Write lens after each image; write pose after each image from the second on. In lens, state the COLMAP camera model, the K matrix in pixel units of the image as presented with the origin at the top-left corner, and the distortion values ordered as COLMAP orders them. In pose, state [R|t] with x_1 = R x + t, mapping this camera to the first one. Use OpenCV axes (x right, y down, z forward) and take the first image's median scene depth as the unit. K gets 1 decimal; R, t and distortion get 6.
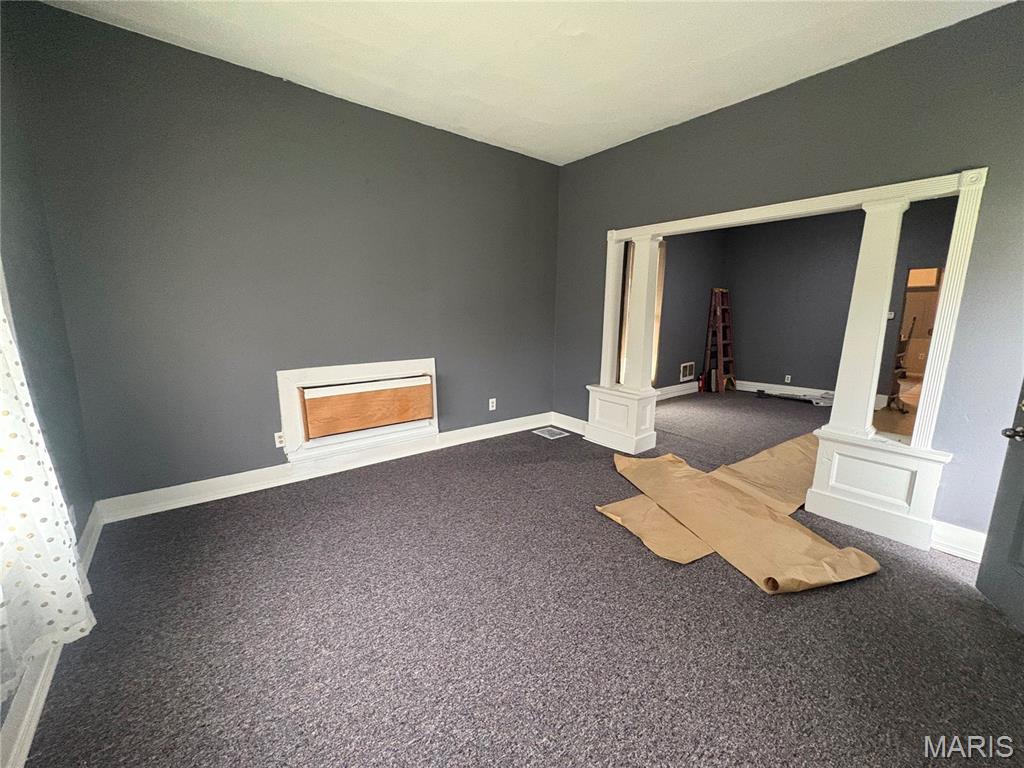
lens RADIAL K [[406.5, 0, 512.0], [0, 406.5, 384.0], [0, 0, 1]] dist [-0.002664, -0.000058]
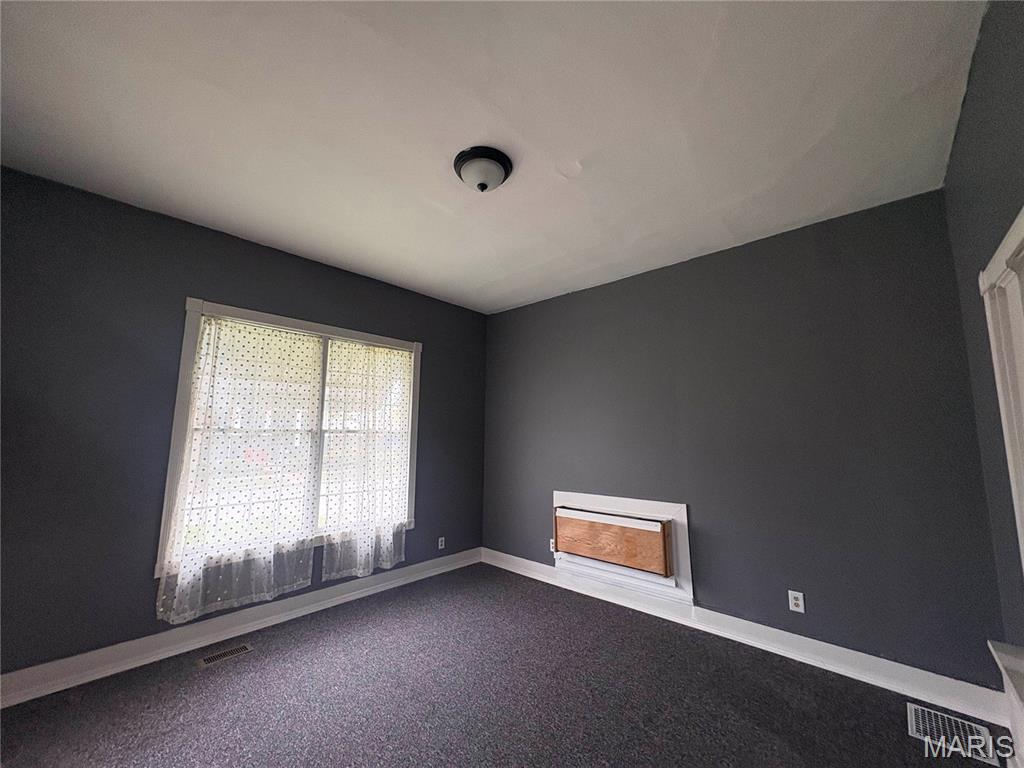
lens RADIAL K [[406.5, 0, 512.0], [0, 406.5, 384.0], [0, 0, 1]] dist [-0.002664, -0.000058]
pose [[0.153707, -0.139255, -0.978255, 0.651057], [-0.187647, 0.967890, -0.167264, -0.103887], [0.970135, 0.209277, 0.122641, 0.536925]]
